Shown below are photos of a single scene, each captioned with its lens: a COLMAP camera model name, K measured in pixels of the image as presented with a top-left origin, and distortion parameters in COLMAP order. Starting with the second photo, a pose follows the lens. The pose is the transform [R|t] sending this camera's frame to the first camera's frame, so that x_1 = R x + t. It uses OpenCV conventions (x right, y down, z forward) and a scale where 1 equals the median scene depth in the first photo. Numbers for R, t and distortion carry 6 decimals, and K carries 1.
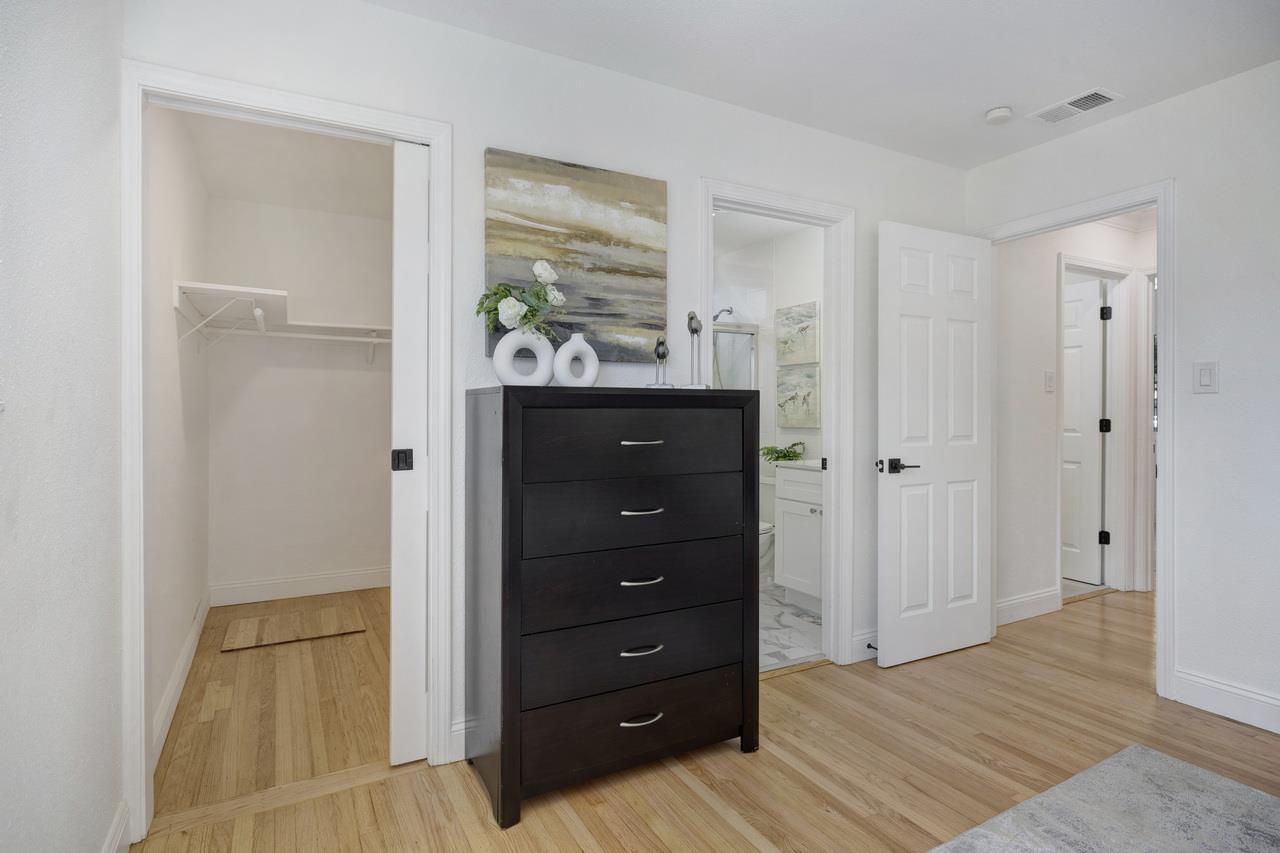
lens RADIAL K [[668.8, 0, 640.0], [0, 668.8, 426.5], [0, 0, 1]] dist [-0.004463, -0.000613]
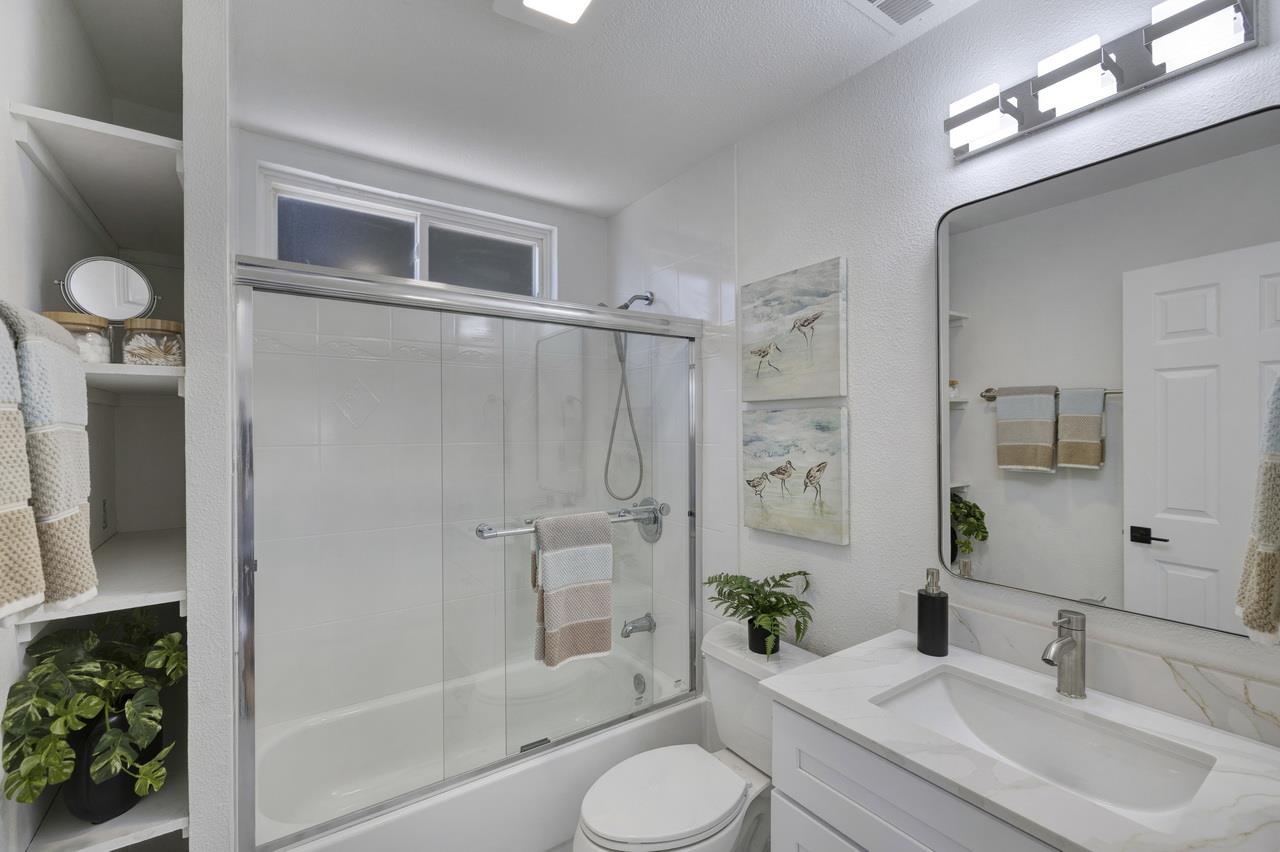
lens RADIAL K [[539.6, 0, 643.6], [0, 539.6, 421.5], [0, 0, 1]] dist [-0.001961, -0.000161]
pose [[0.994814, -0.000851, 0.101704, 0.095129], [0.003472, 0.999666, -0.025598, -0.067872], [-0.101648, 0.025818, 0.994485, 0.633691]]
